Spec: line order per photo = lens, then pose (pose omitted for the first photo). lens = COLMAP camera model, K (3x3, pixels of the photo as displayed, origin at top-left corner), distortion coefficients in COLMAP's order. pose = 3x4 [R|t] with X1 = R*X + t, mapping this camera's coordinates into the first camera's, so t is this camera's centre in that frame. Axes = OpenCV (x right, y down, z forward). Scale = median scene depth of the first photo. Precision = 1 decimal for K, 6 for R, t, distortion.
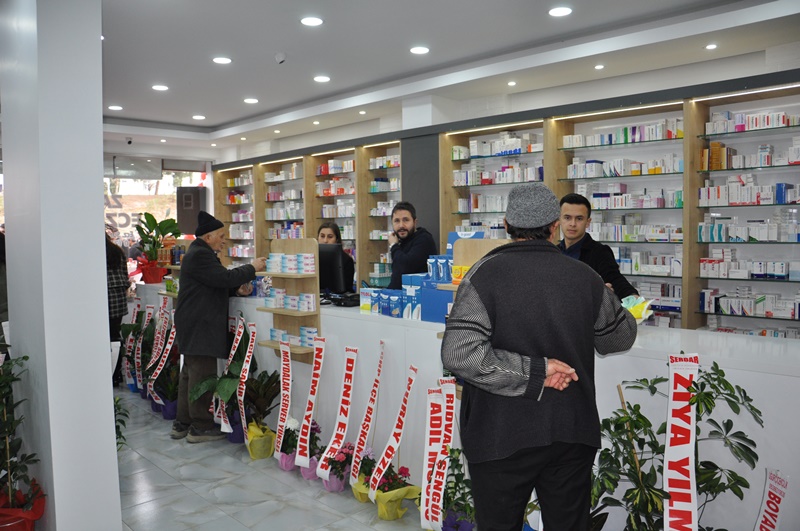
lens RADIAL K [[623.4, 0, 396.0], [0, 623.4, 268.5], [0, 0, 1]] dist [-0.156004, 0.121116]
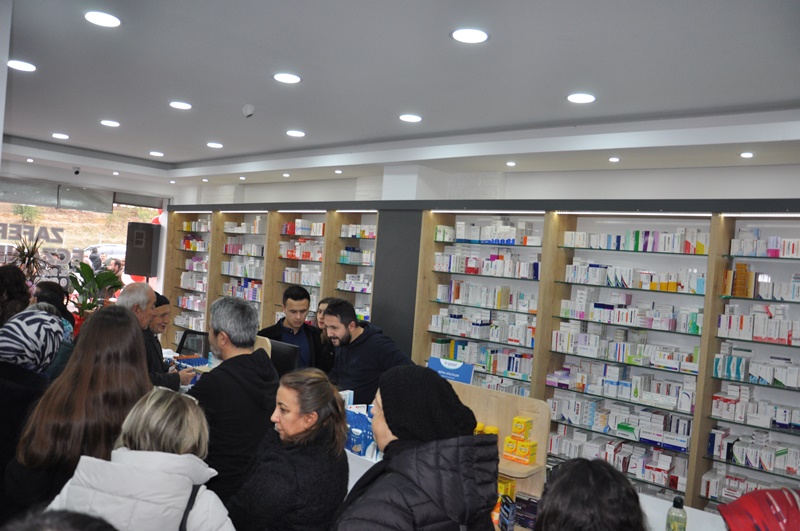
lens RADIAL K [[615.3, 0, 401.0], [0, 615.3, 267.5], [0, 0, 1]] dist [-0.150043, 0.114971]
pose [[0.994082, 0.087731, 0.064058, -0.010054], [-0.084928, 0.995359, -0.045243, -0.091002], [-0.067729, 0.039535, 0.996920, 0.128626]]
